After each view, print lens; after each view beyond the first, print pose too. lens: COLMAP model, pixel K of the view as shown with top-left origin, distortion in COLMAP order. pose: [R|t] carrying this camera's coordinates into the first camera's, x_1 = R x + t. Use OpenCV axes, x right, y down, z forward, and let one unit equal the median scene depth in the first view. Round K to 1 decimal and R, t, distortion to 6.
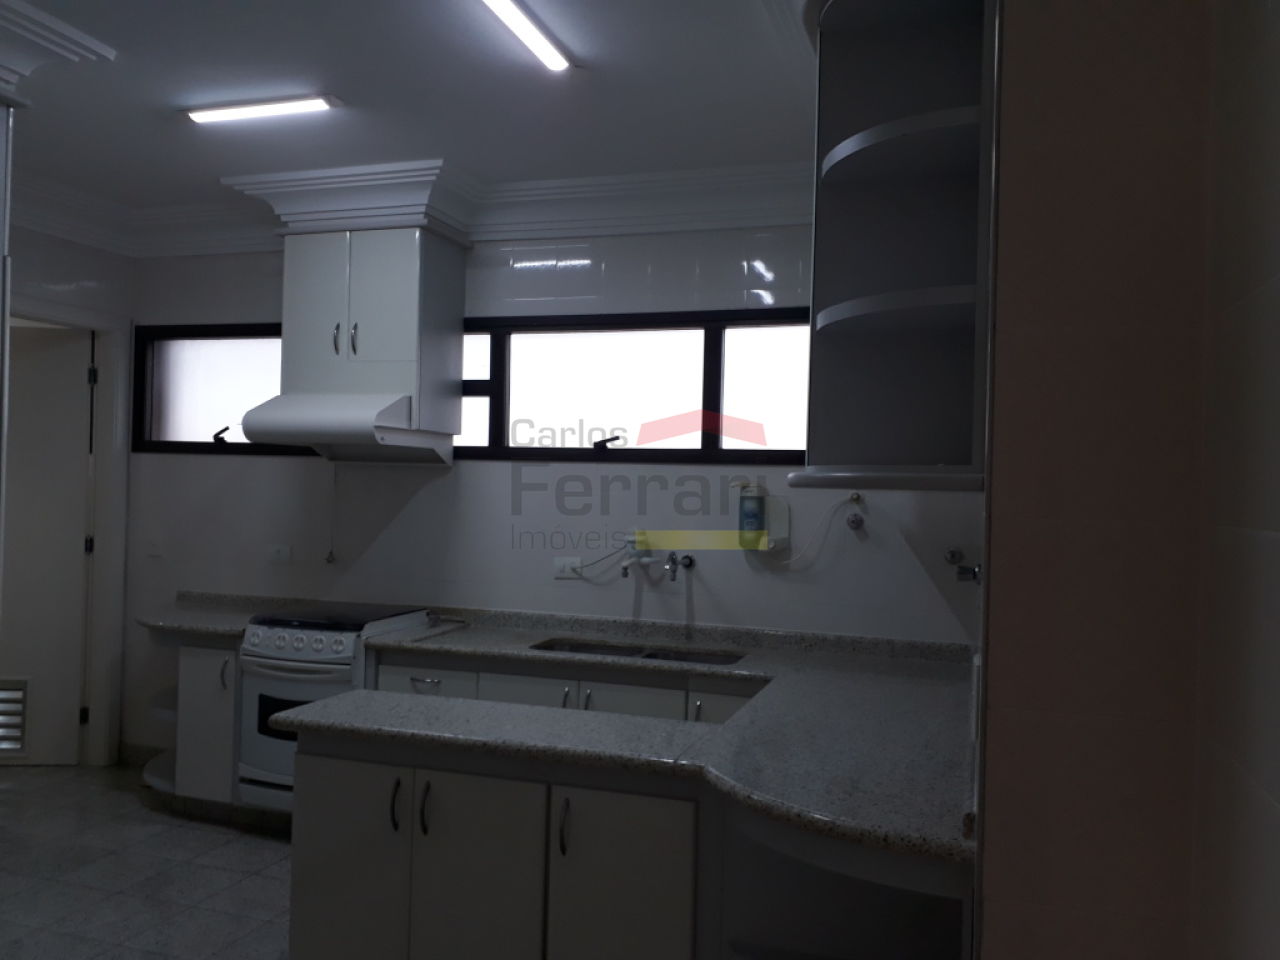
lens RADIAL K [[1035.3, 0, 640.0], [0, 1035.3, 480.0], [0, 0, 1]] dist [0.058964, -0.117797]
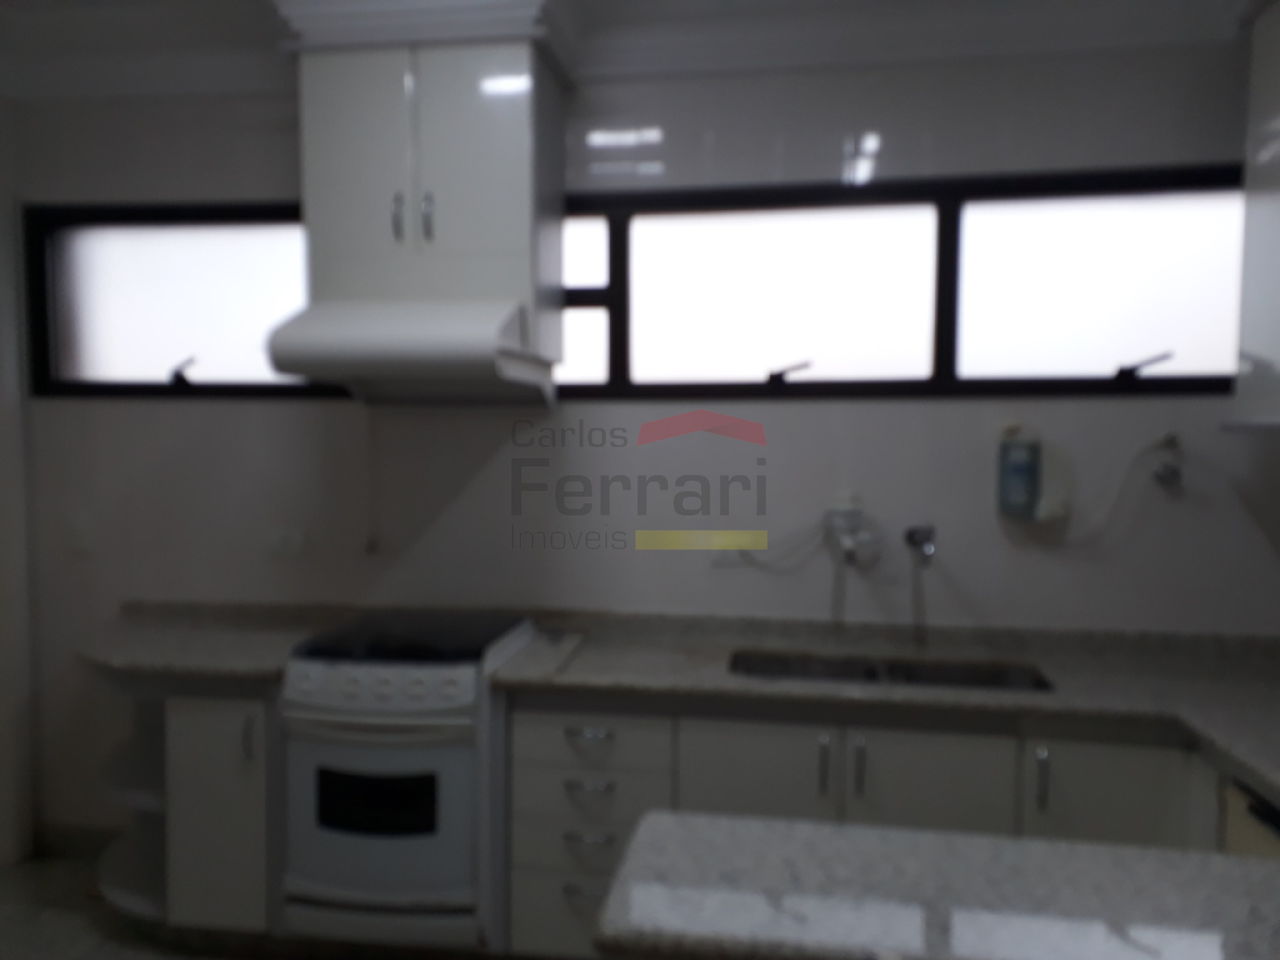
lens RADIAL K [[1019.3, 0, 640.0], [0, 1019.3, 480.0], [0, 0, 1]] dist [0.155462, -0.305317]
pose [[0.987793, -0.029560, 0.152944, -0.247122], [0.021470, 0.998295, 0.054277, -0.002869], [-0.154288, -0.050331, 0.986743, 0.326939]]
